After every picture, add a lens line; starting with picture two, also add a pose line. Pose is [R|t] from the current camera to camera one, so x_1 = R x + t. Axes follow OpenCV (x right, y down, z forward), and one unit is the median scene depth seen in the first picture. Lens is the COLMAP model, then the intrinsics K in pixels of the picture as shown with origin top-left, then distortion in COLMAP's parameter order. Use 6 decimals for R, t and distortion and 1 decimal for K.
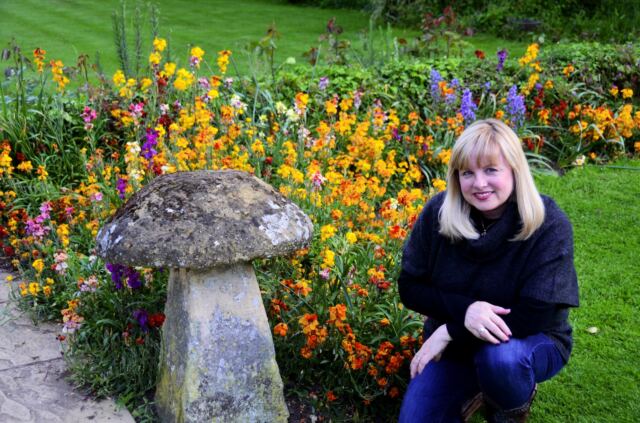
lens RADIAL K [[1006.3, 0, 320.0], [0, 1006.3, 211.5], [0, 0, 1]] dist [0.142778, -0.041260]
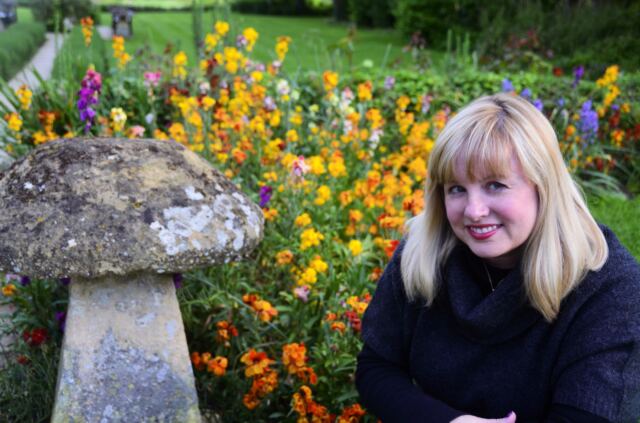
lens RADIAL K [[724.6, 0, 320.0], [0, 724.6, 211.5], [0, 0, 1]] dist [0.005227, 0.044091]
pose [[0.982611, 0.099567, -0.156724, 0.110618], [-0.098441, 0.995031, 0.014946, -0.009717], [0.157433, 0.000742, 0.987529, 0.520435]]
